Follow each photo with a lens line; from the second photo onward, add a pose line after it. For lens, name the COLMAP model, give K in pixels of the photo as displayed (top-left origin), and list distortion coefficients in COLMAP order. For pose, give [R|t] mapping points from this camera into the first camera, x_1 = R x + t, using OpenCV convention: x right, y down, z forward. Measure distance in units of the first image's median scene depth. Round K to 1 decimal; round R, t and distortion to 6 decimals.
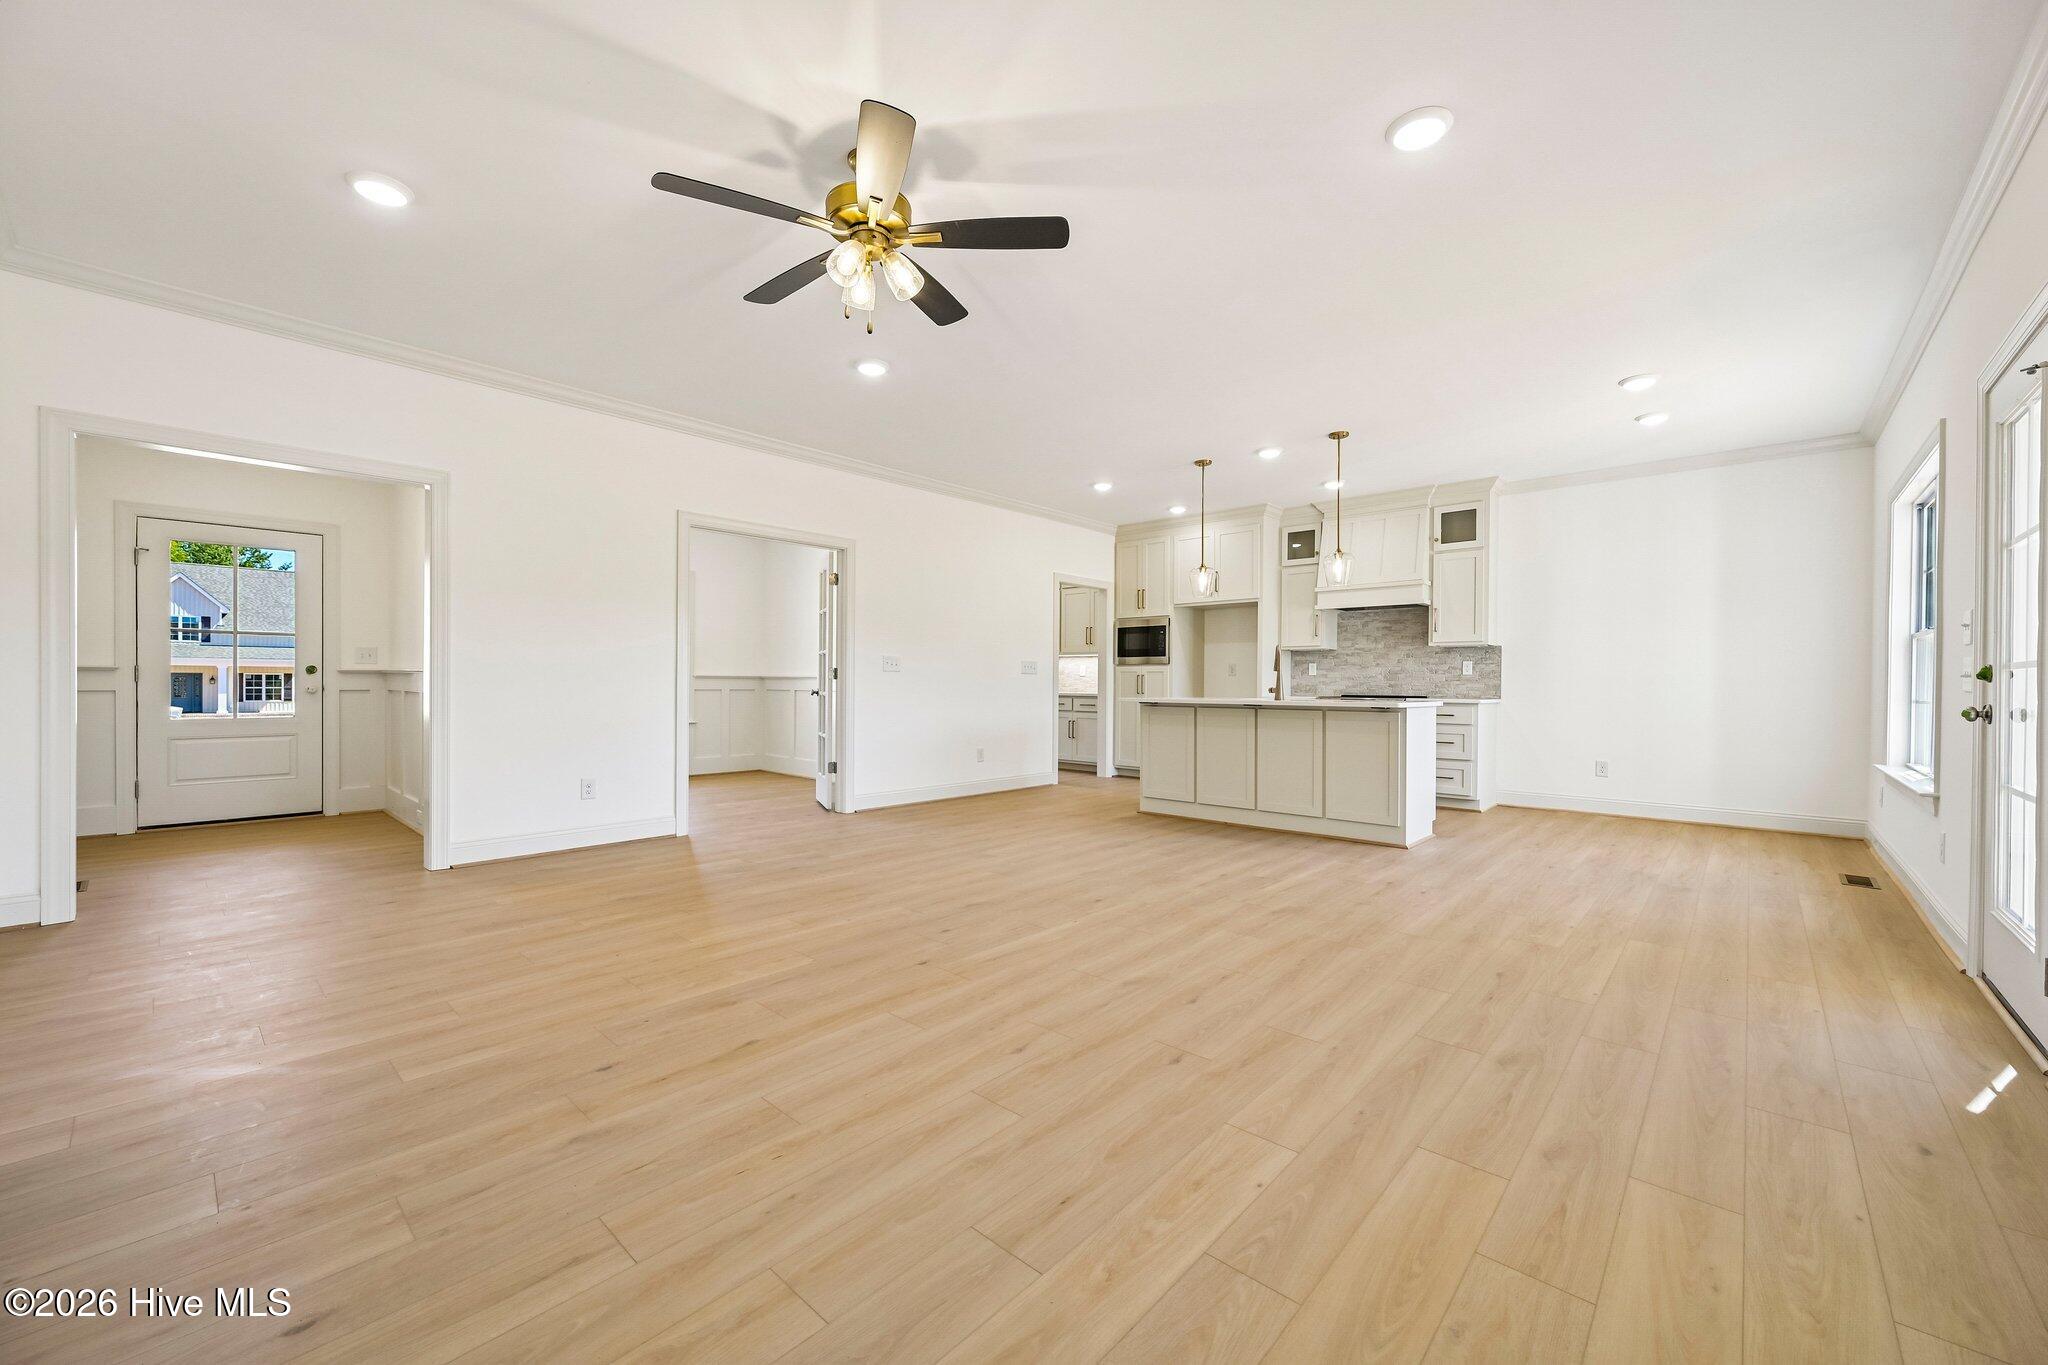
lens RADIAL K [[800.2, 0, 1019.1], [0, 800.2, 682.9], [0, 0, 1]] dist [-0.000301, 0.000125]
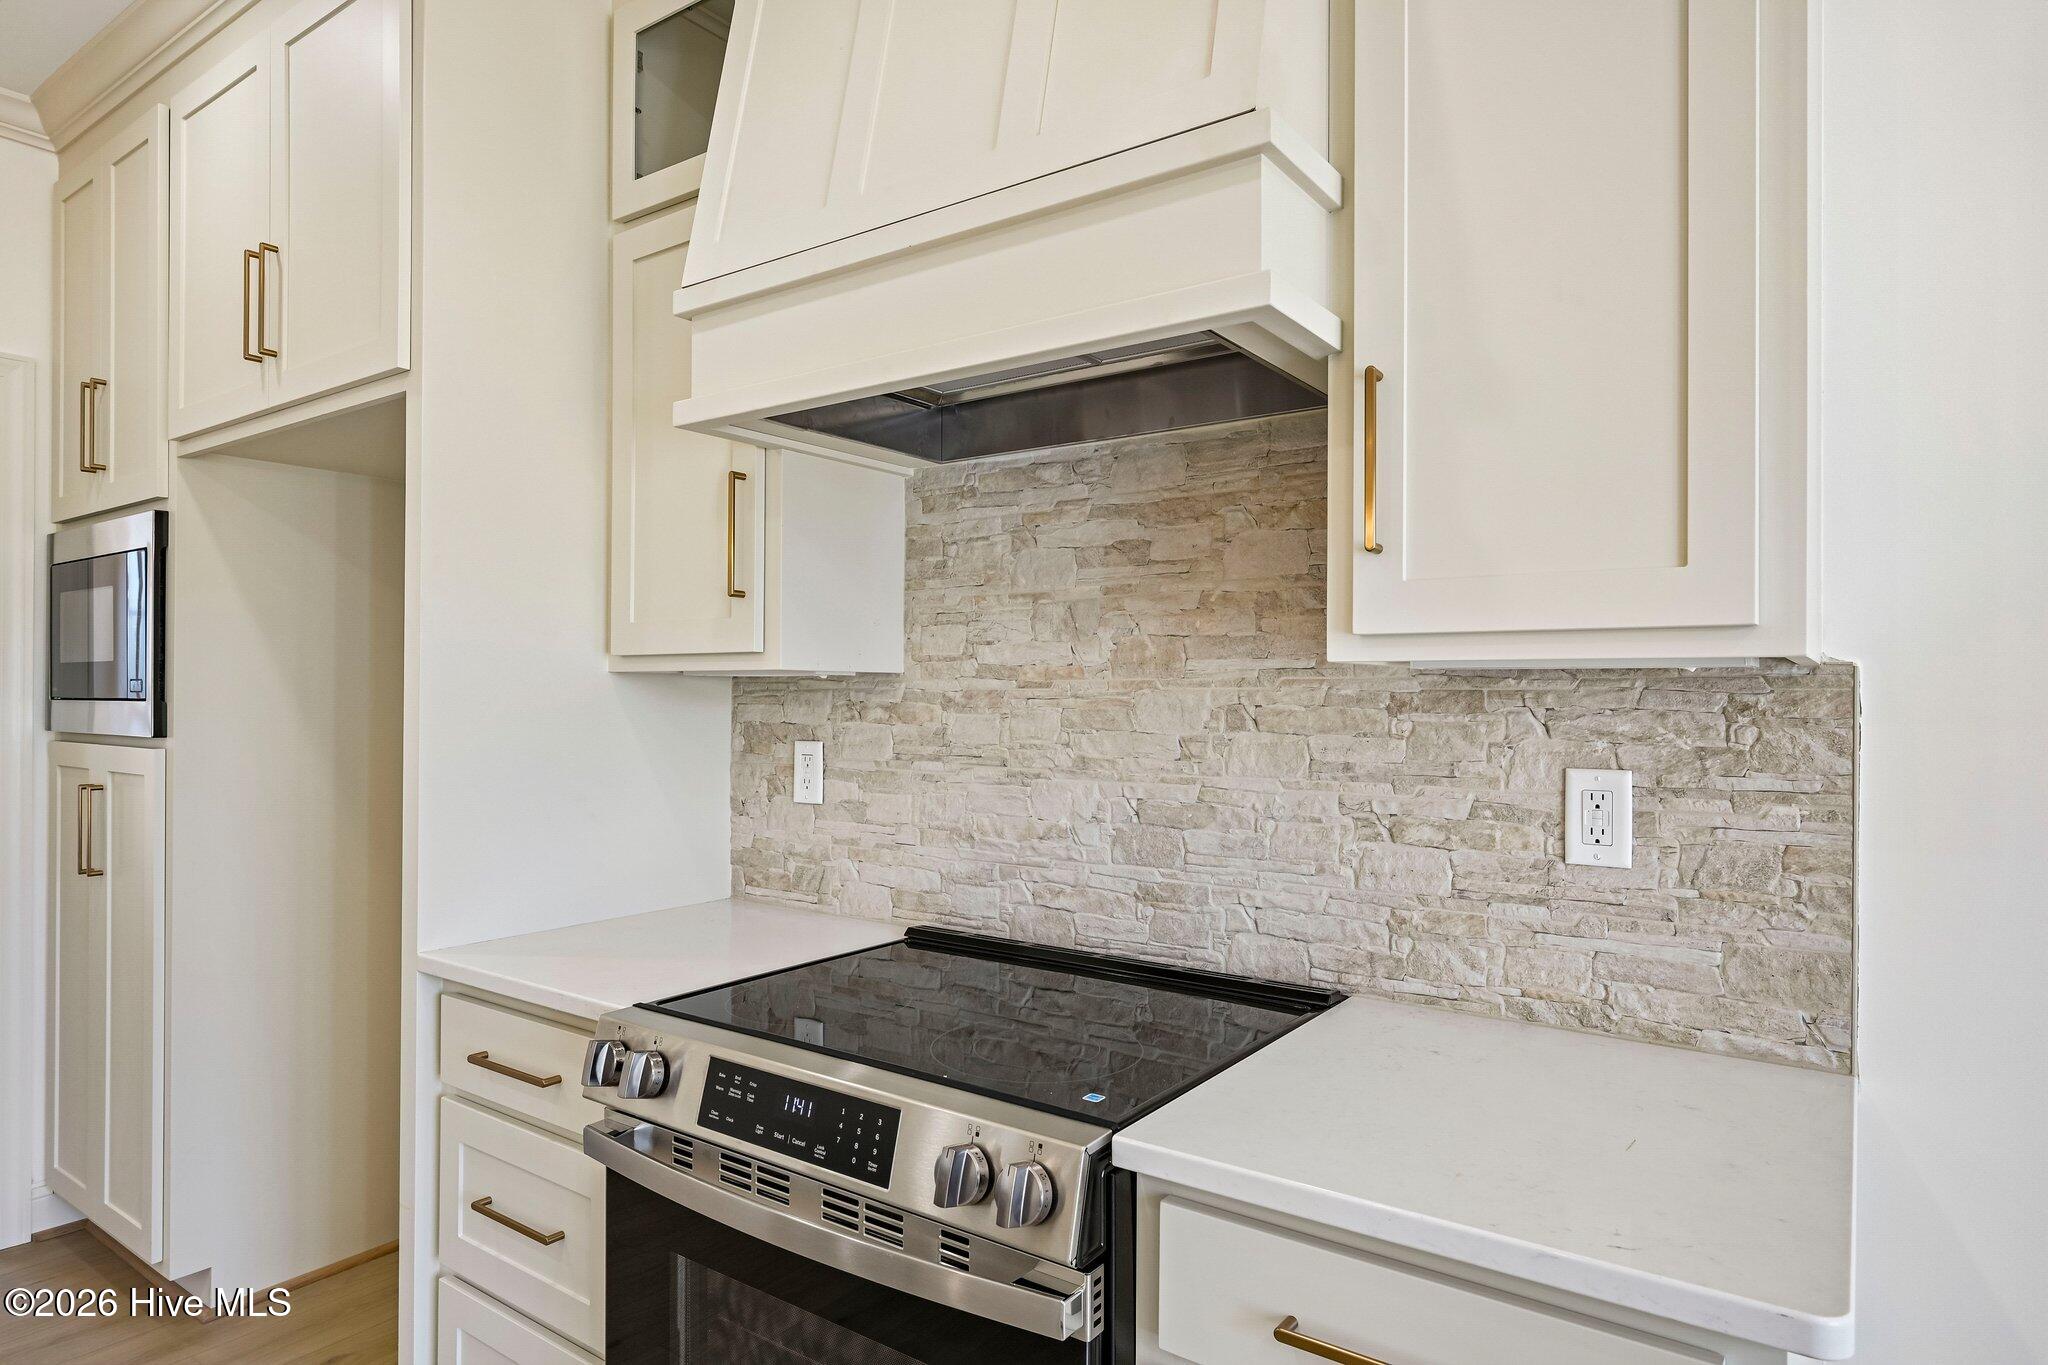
lens RADIAL K [[1172.8, 0, 1023.2], [0, 1172.8, 682.0], [0, 0, 1]] dist [0.001967, 0.000308]
pose [[0.991548, -0.002975, 0.129709, 0.322055], [0.004049, 0.999960, -0.008023, -0.030697], [-0.129680, 0.008480, 0.991520, 0.600962]]
